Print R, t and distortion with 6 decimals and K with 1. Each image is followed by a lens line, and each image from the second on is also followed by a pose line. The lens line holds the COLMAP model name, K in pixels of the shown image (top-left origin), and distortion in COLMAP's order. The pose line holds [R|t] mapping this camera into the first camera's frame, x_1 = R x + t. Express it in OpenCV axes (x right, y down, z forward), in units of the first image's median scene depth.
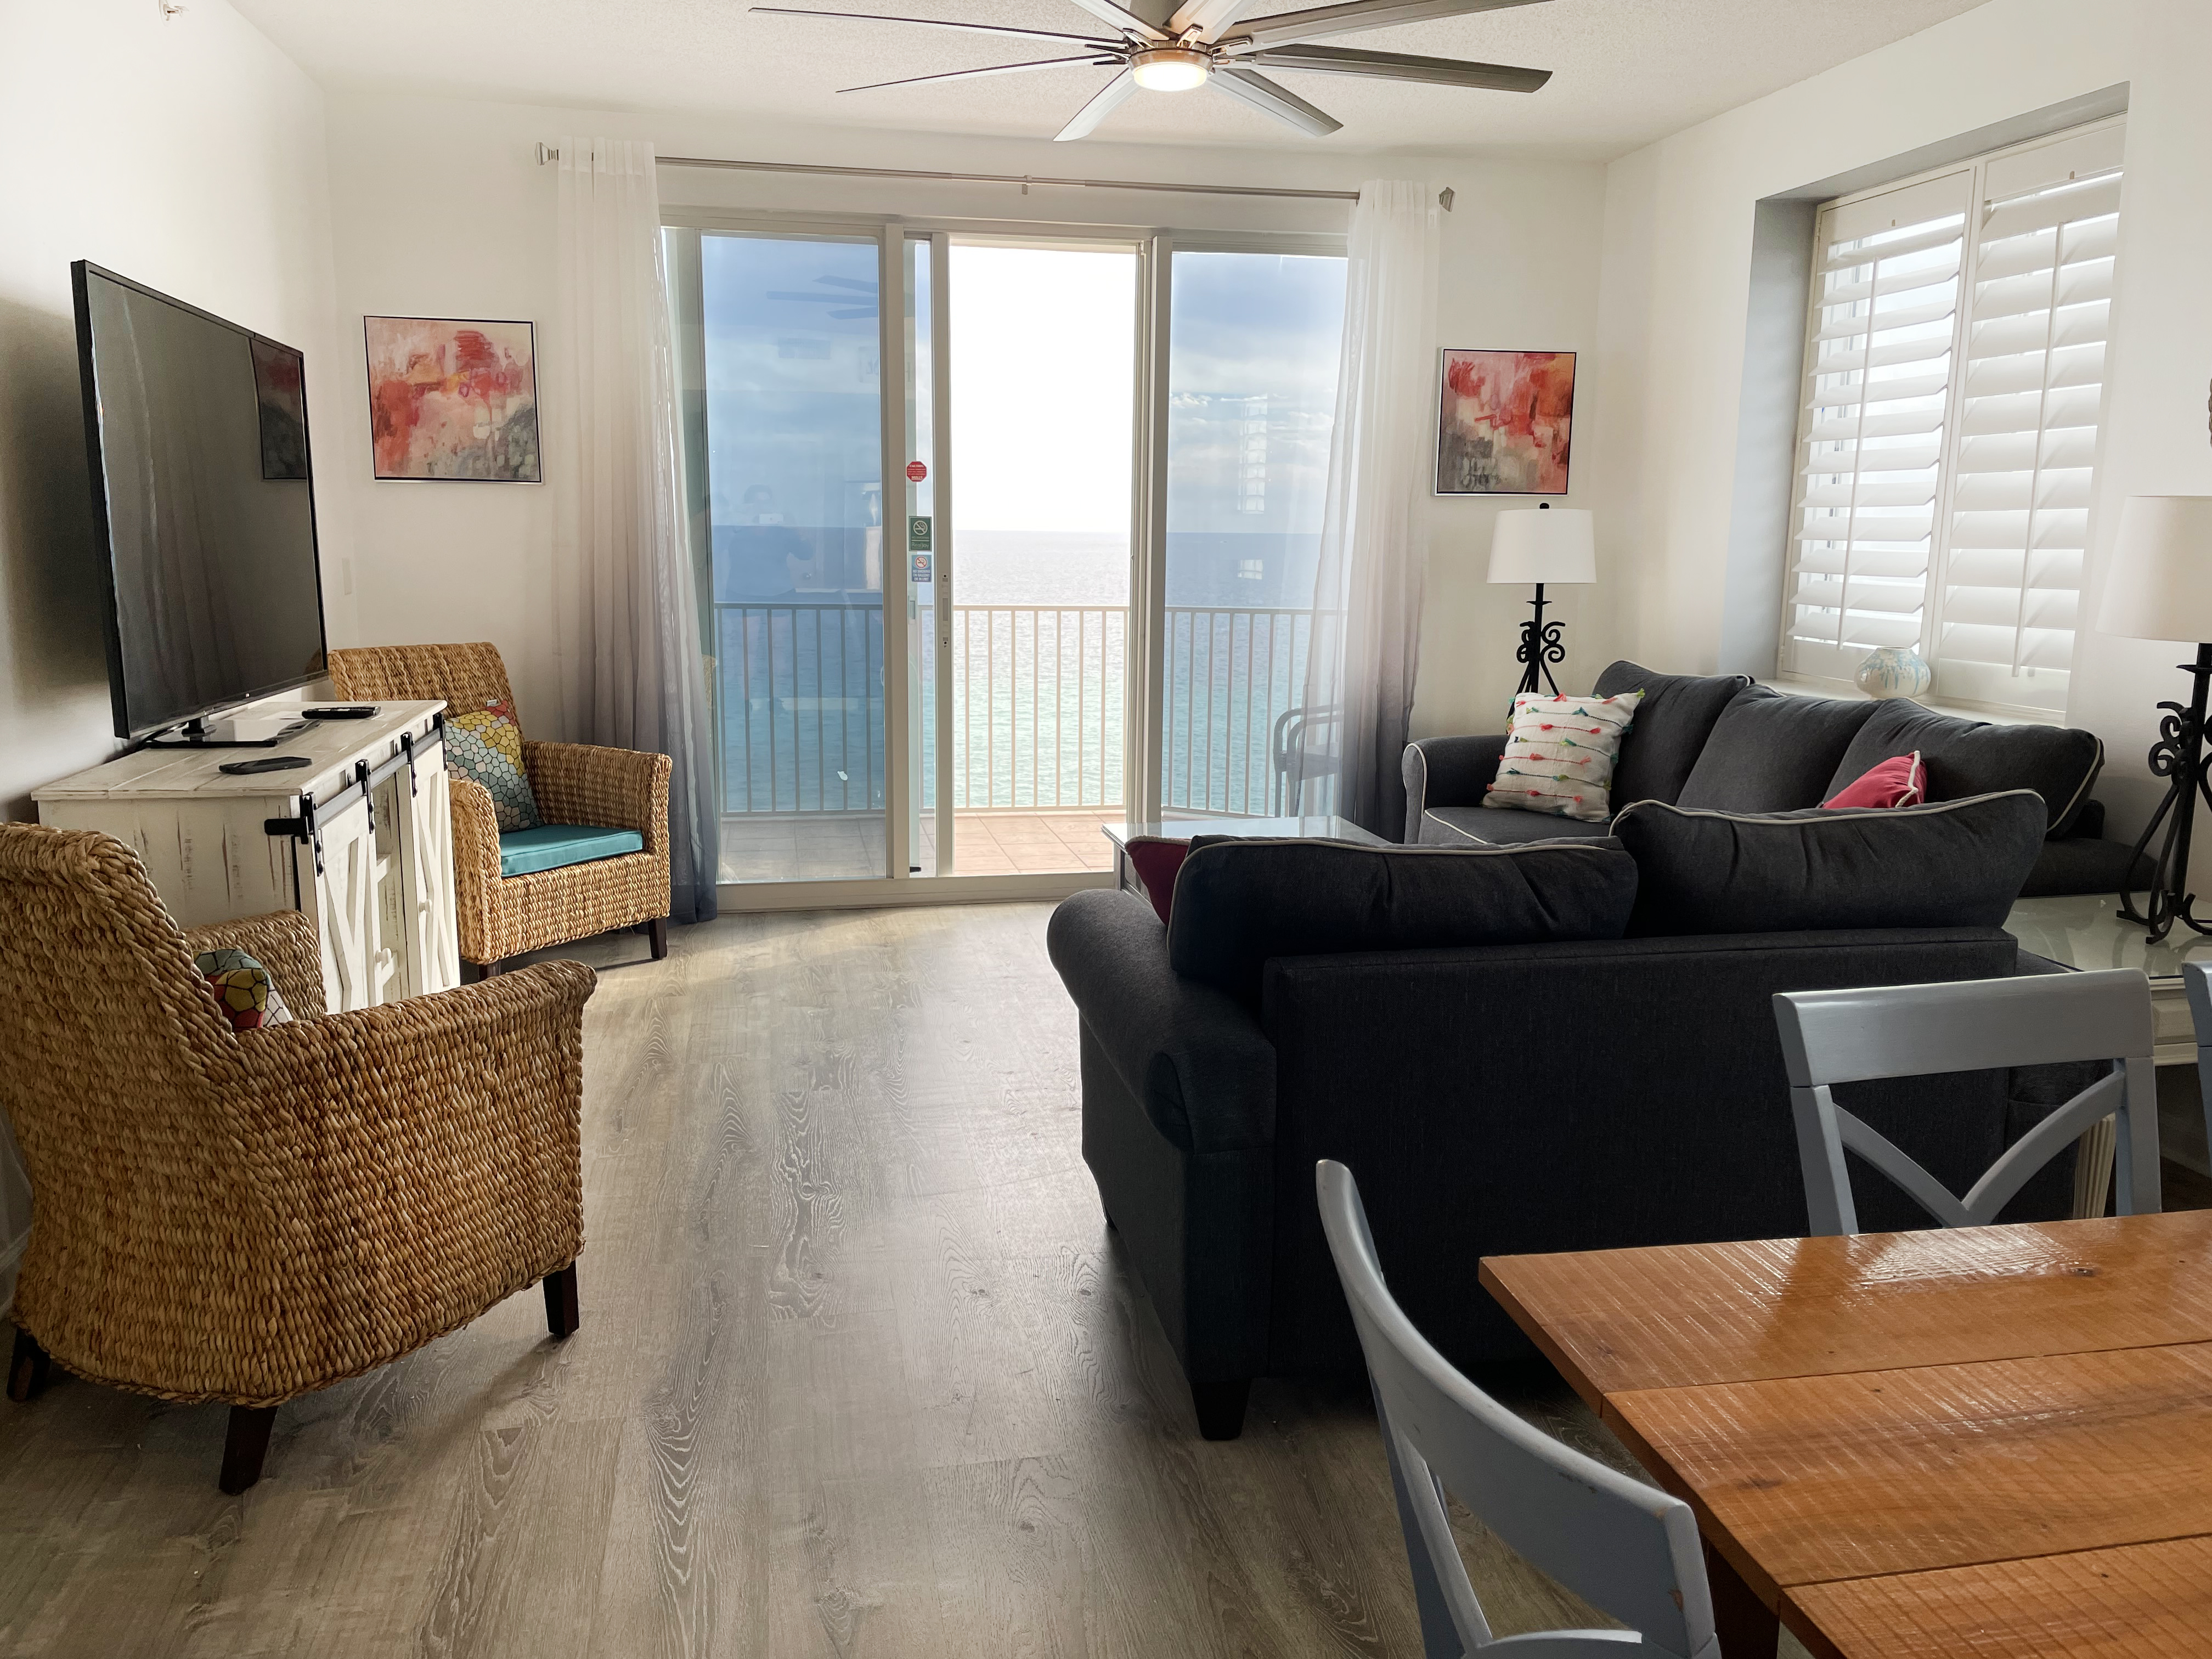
lens RADIAL K [[1688.3, 0, 1089.2], [0, 1688.3, 833.3], [0, 0, 1]] dist [0.014660, -0.024172]
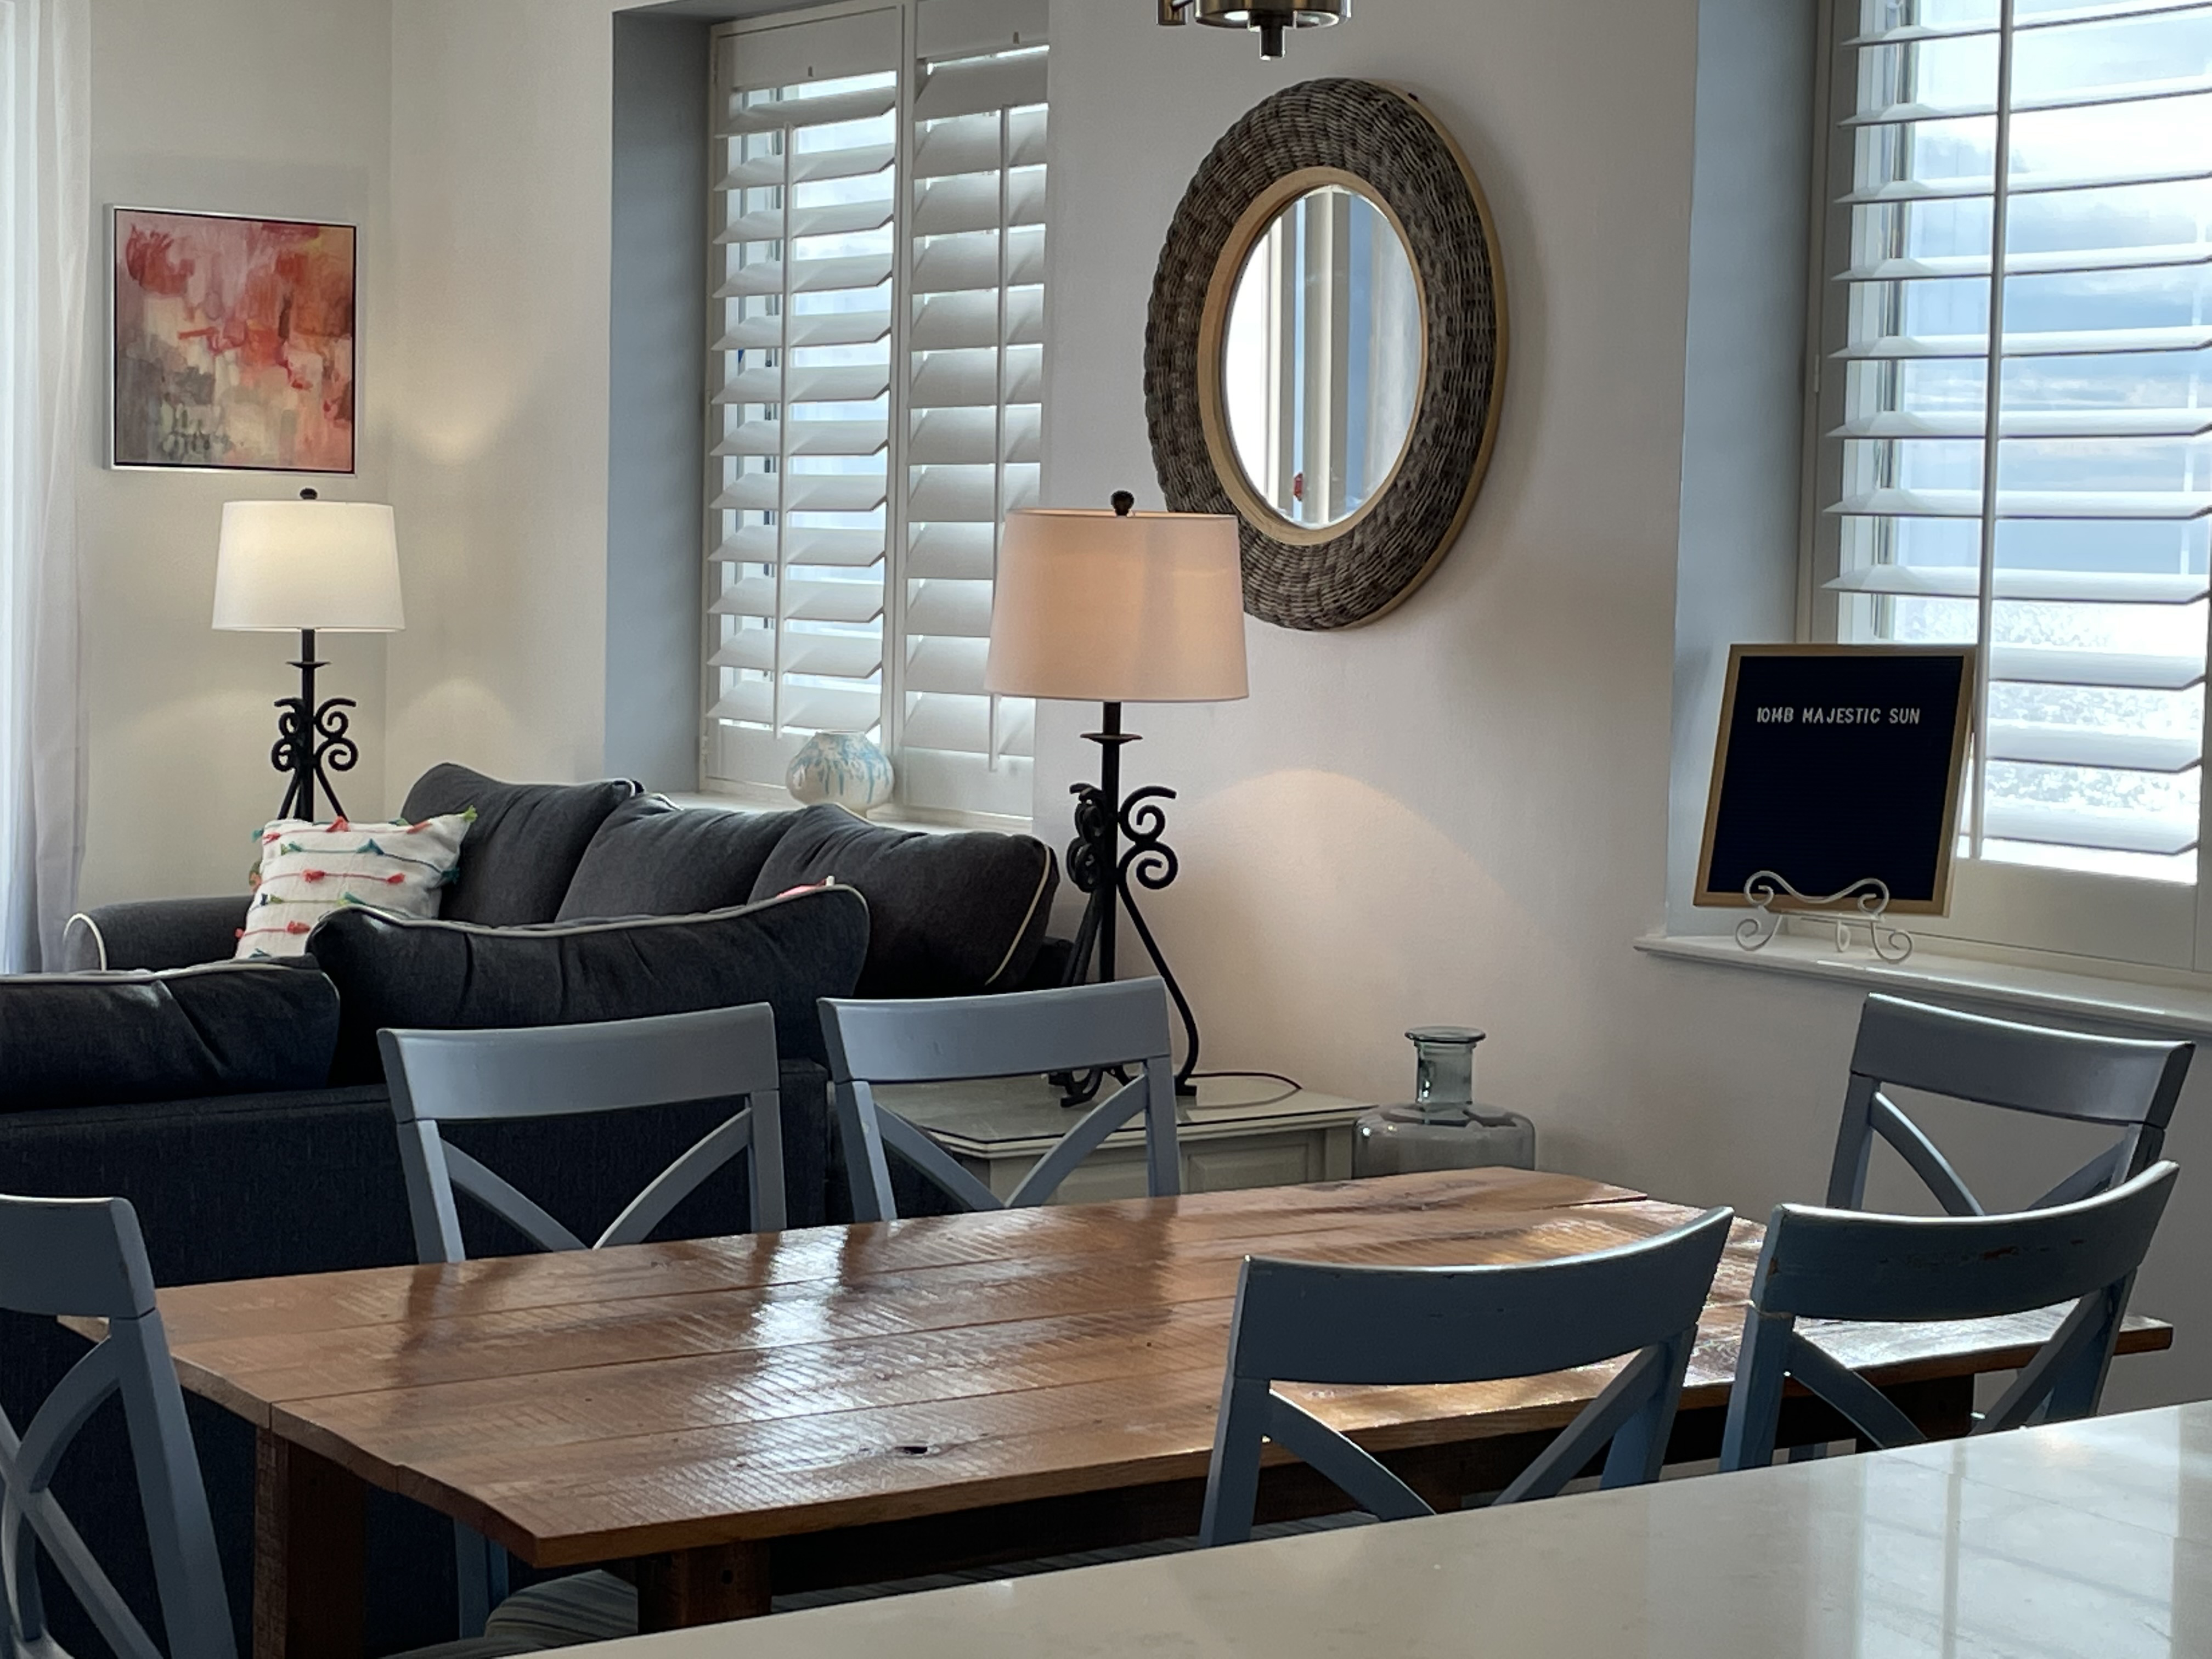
lens RADIAL K [[4058.3, 0, 1101.4], [0, 4058.3, 846.6], [0, 0, 1]] dist [0.159449, 0.000000]
pose [[0.915280, -0.014862, 0.402543, -0.045856], [0.054393, 0.994727, -0.086950, 0.065682], [-0.399128, 0.101480, 0.911262, -0.393172]]
